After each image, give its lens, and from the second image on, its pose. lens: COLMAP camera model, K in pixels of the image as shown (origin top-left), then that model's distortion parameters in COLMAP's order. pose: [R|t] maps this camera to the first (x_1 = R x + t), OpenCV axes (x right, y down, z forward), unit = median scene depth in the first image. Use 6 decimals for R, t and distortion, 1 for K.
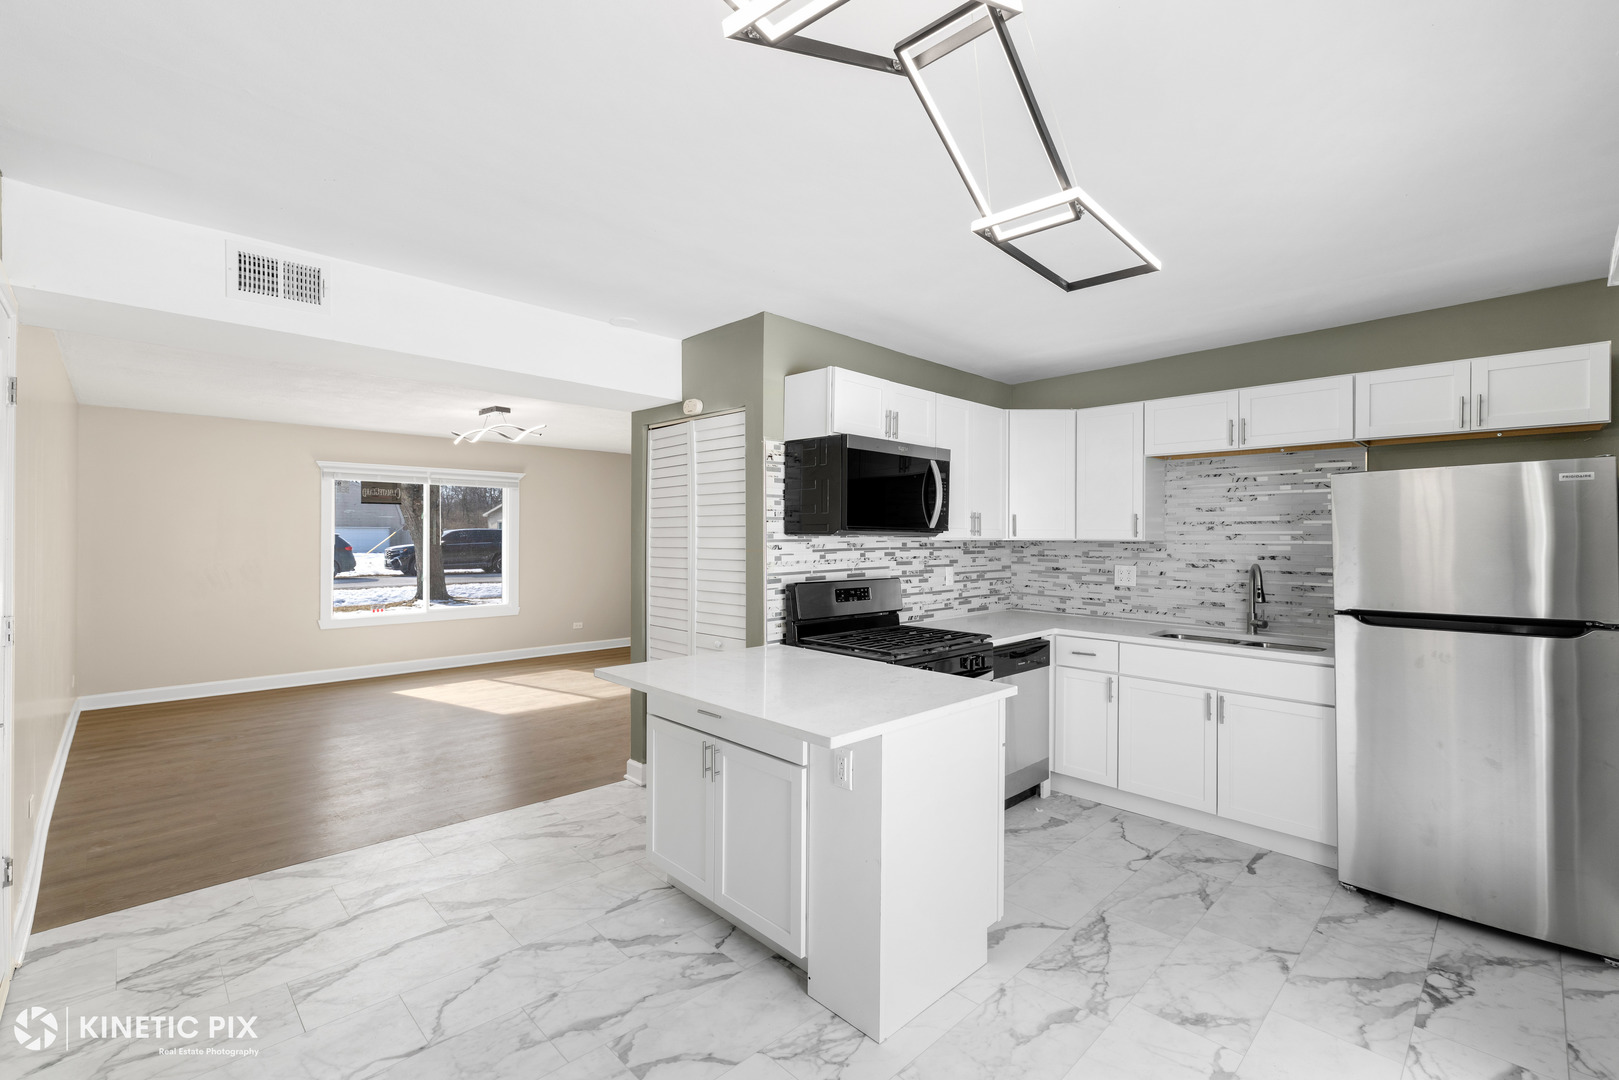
lens RADIAL K [[705.1, 0, 814.0], [0, 705.1, 534.4], [0, 0, 1]] dist [0.001674, -0.000275]
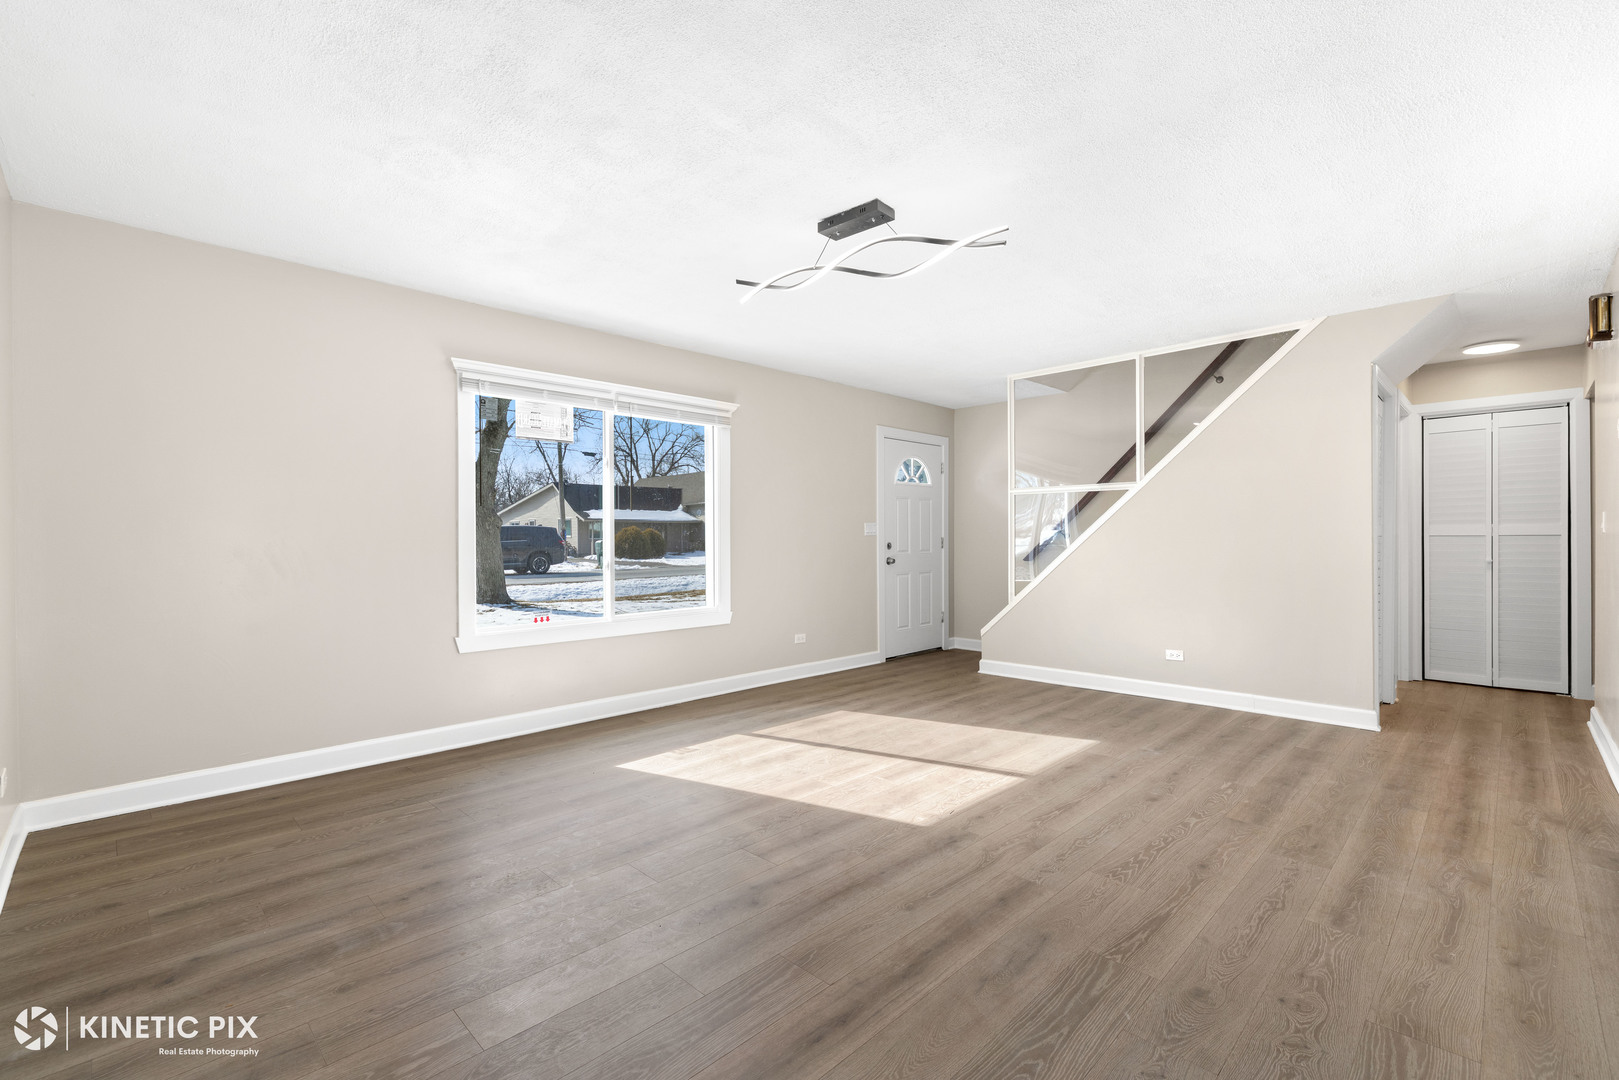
lens RADIAL K [[705.1, 0, 812.2], [0, 705.1, 540.3], [0, 0, 1]] dist [0.001674, -0.000275]
pose [[0.999711, -0.010068, 0.021836, -0.360276], [0.009986, 0.999943, 0.003845, 0.036537], [-0.021874, -0.003626, 0.999754, 0.357887]]
